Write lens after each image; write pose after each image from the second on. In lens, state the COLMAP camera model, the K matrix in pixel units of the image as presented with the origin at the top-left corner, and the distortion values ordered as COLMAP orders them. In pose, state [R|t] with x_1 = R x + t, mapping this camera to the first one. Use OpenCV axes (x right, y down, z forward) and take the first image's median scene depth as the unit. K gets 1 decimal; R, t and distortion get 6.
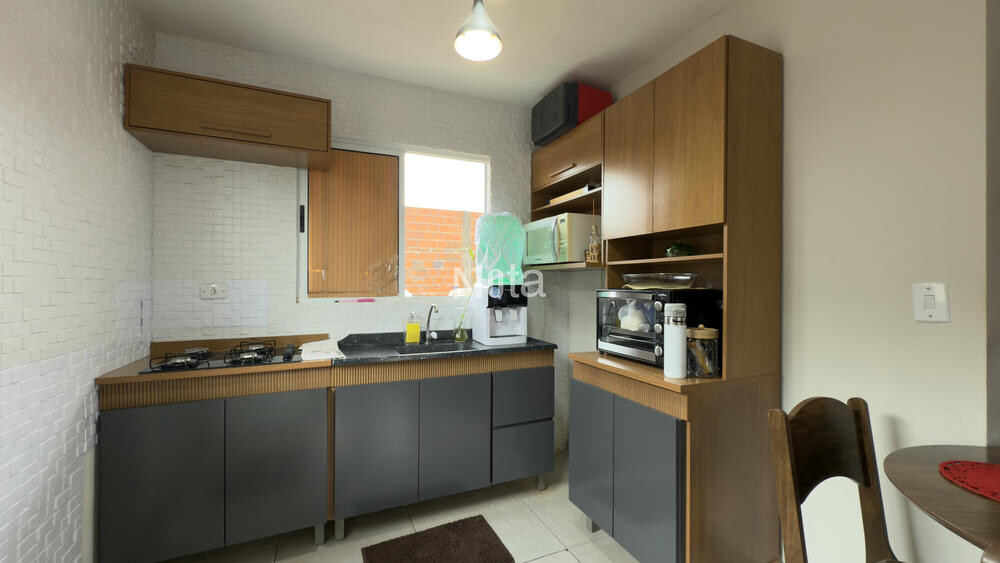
lens RADIAL K [[401.0, 0, 498.0], [0, 401.0, 282.2], [0, 0, 1]] dist [0.002513, 0.000473]
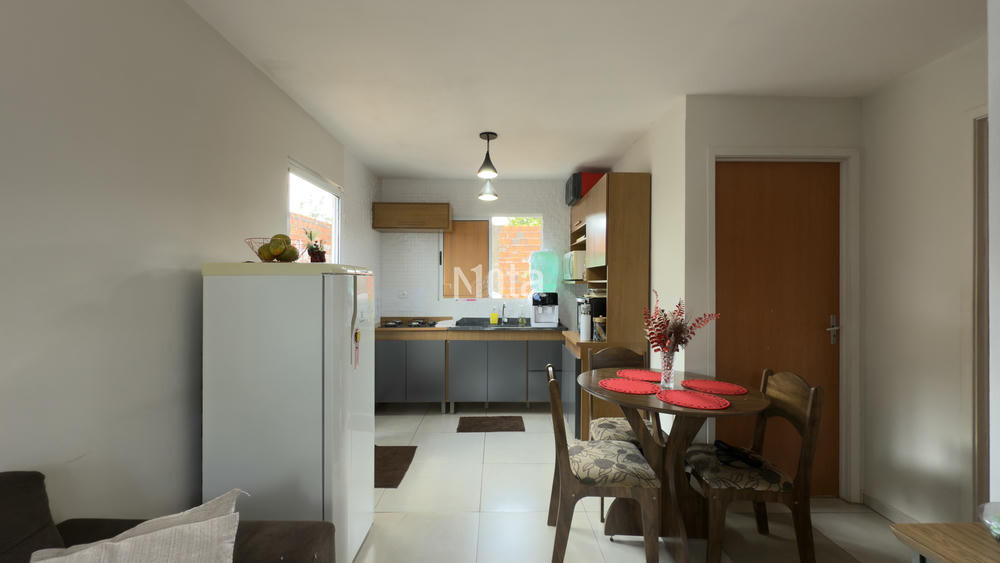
lens RADIAL K [[401.0, 0, 500.9], [0, 401.0, 283.4], [0, 0, 1]] dist [0.002513, 0.000473]
pose [[0.915770, 0.000657, -0.401702, 0.587361], [0.001057, 0.999991, 0.004044, -0.041750], [0.401701, -0.004127, 0.915762, -0.704593]]
